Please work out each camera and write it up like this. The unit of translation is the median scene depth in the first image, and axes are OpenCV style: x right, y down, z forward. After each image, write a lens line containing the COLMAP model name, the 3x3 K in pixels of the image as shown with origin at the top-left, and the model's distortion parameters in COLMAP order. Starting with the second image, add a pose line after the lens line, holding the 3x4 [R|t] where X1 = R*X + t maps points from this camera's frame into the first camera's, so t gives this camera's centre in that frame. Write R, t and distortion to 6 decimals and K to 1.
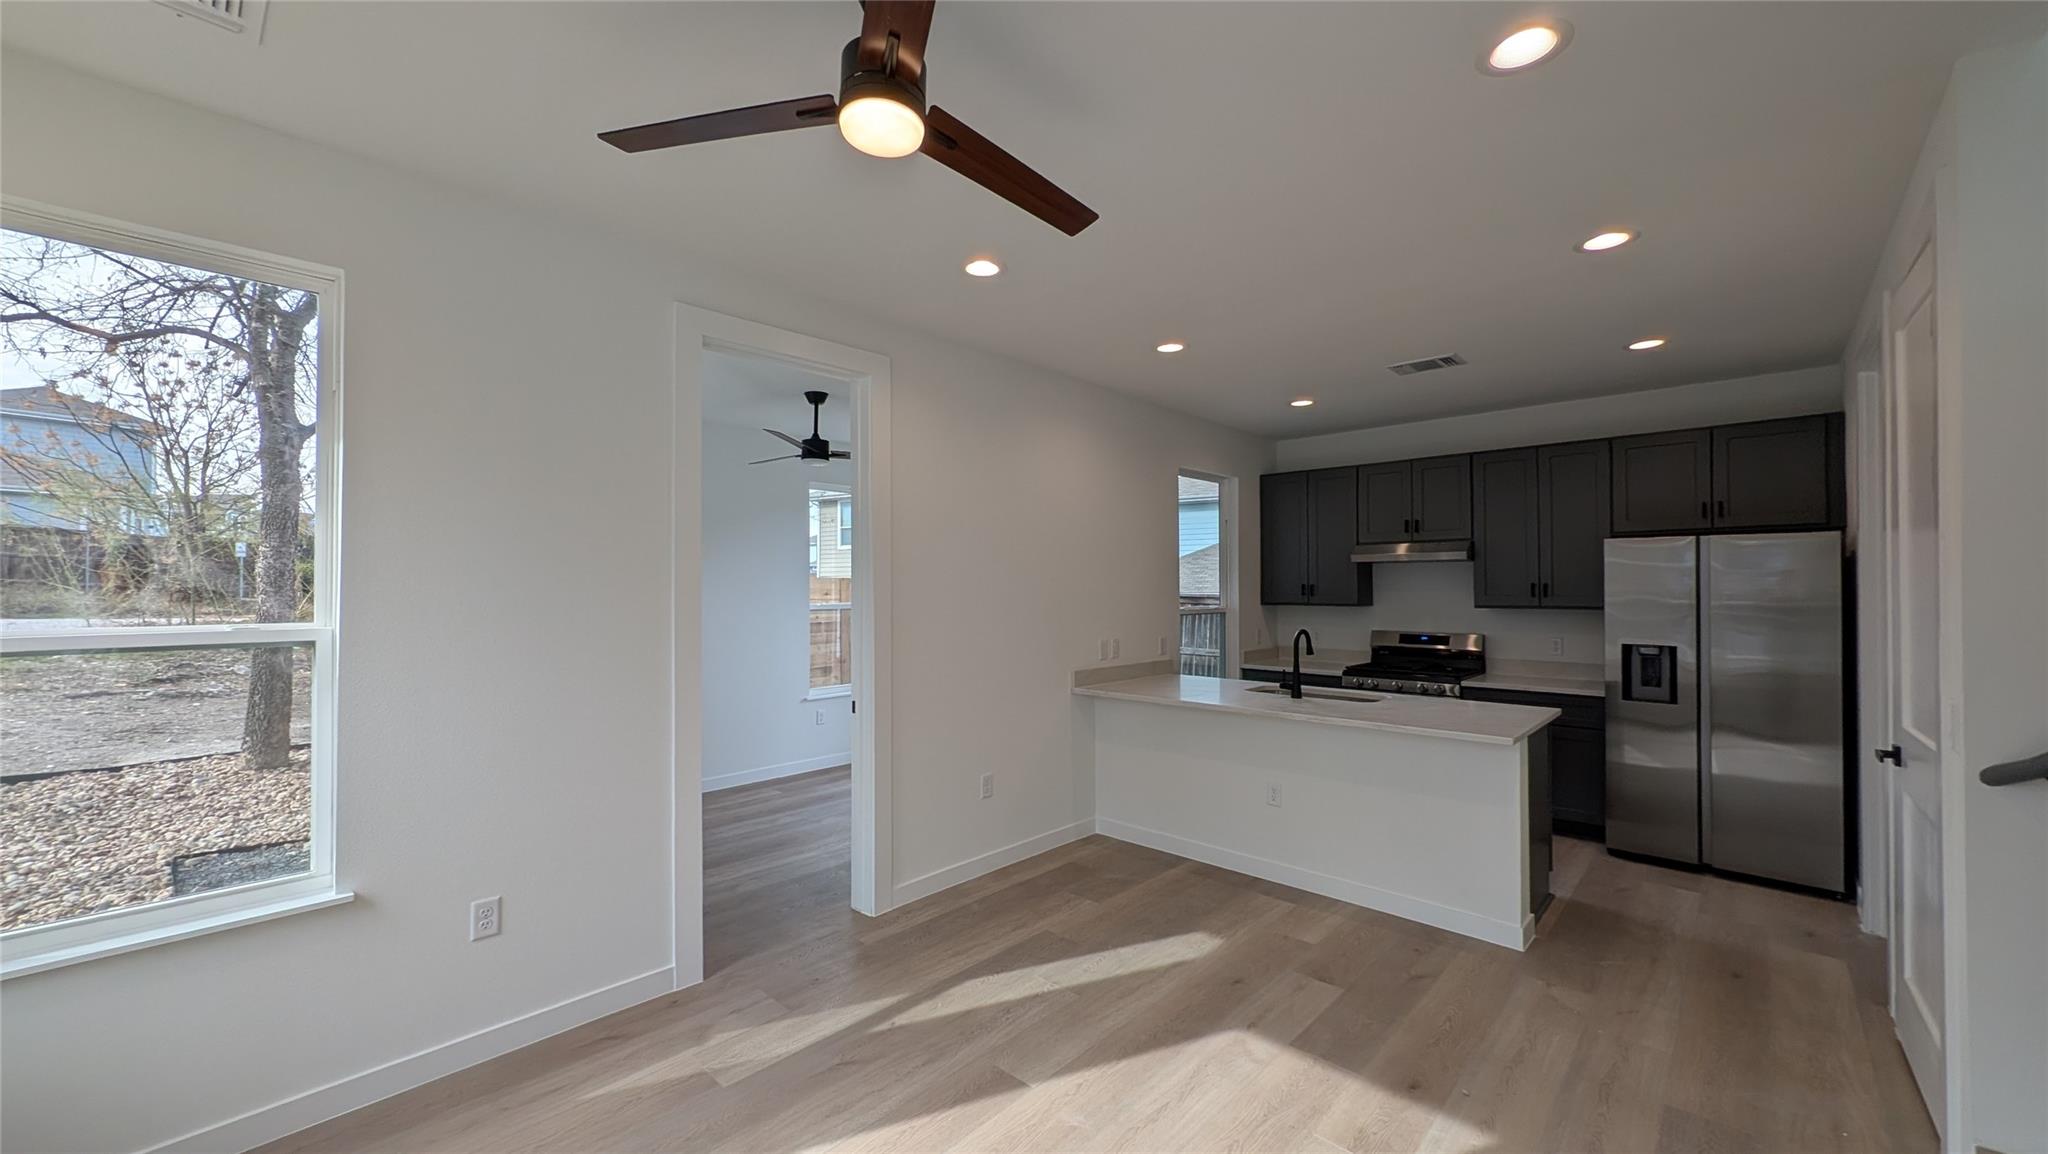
lens RADIAL K [[767.8, 0, 1021.6], [0, 767.8, 580.3], [0, 0, 1]] dist [0.007880, 0.000284]
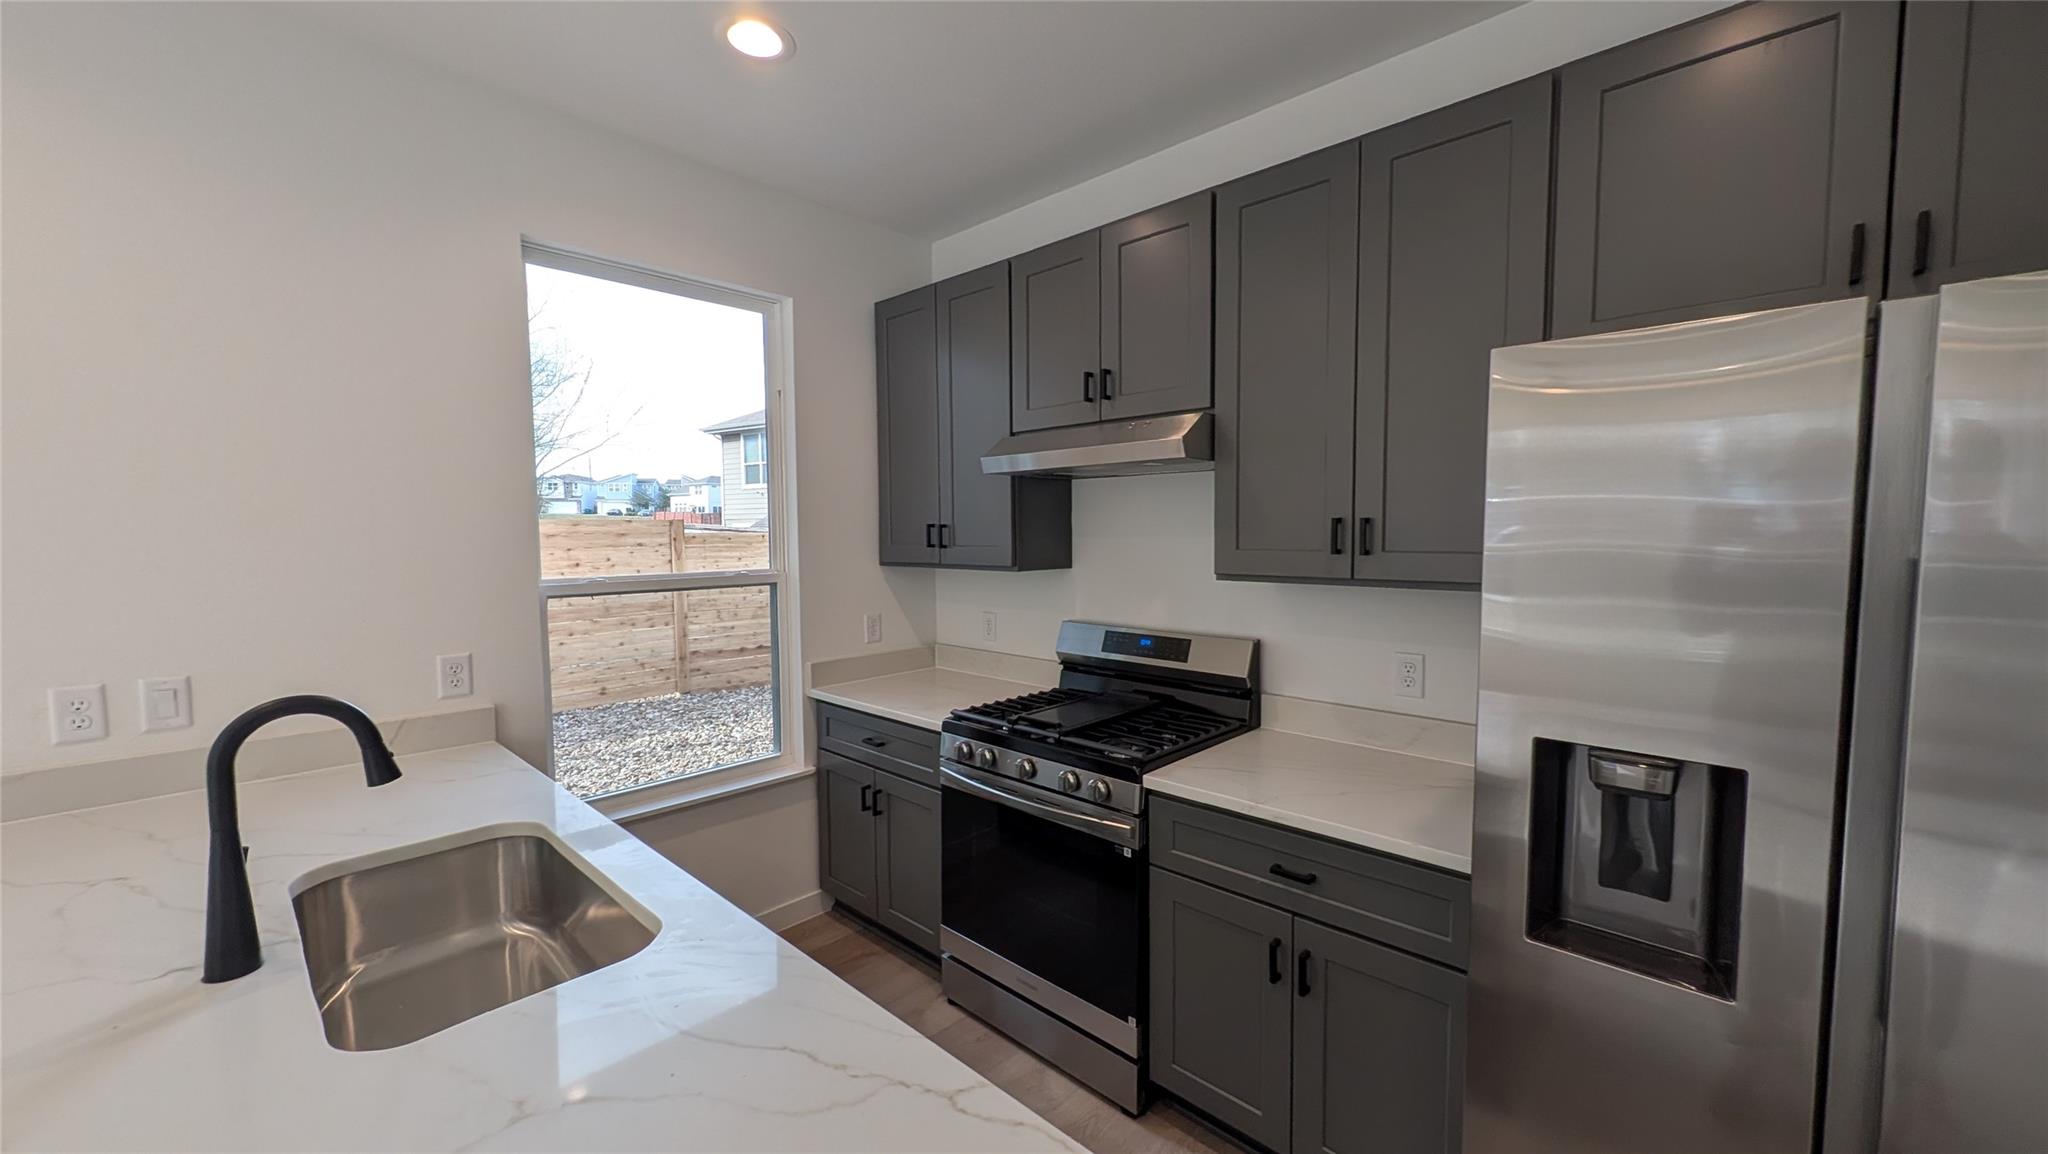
lens RADIAL K [[767.8, 0, 1019.4], [0, 767.8, 580.0], [0, 0, 1]] dist [0.007880, 0.000284]
pose [[0.999987, -0.002343, 0.004459, 0.481943], [0.002012, 0.997340, 0.072863, 0.005903], [-0.004618, -0.072853, 0.997332, 0.594372]]
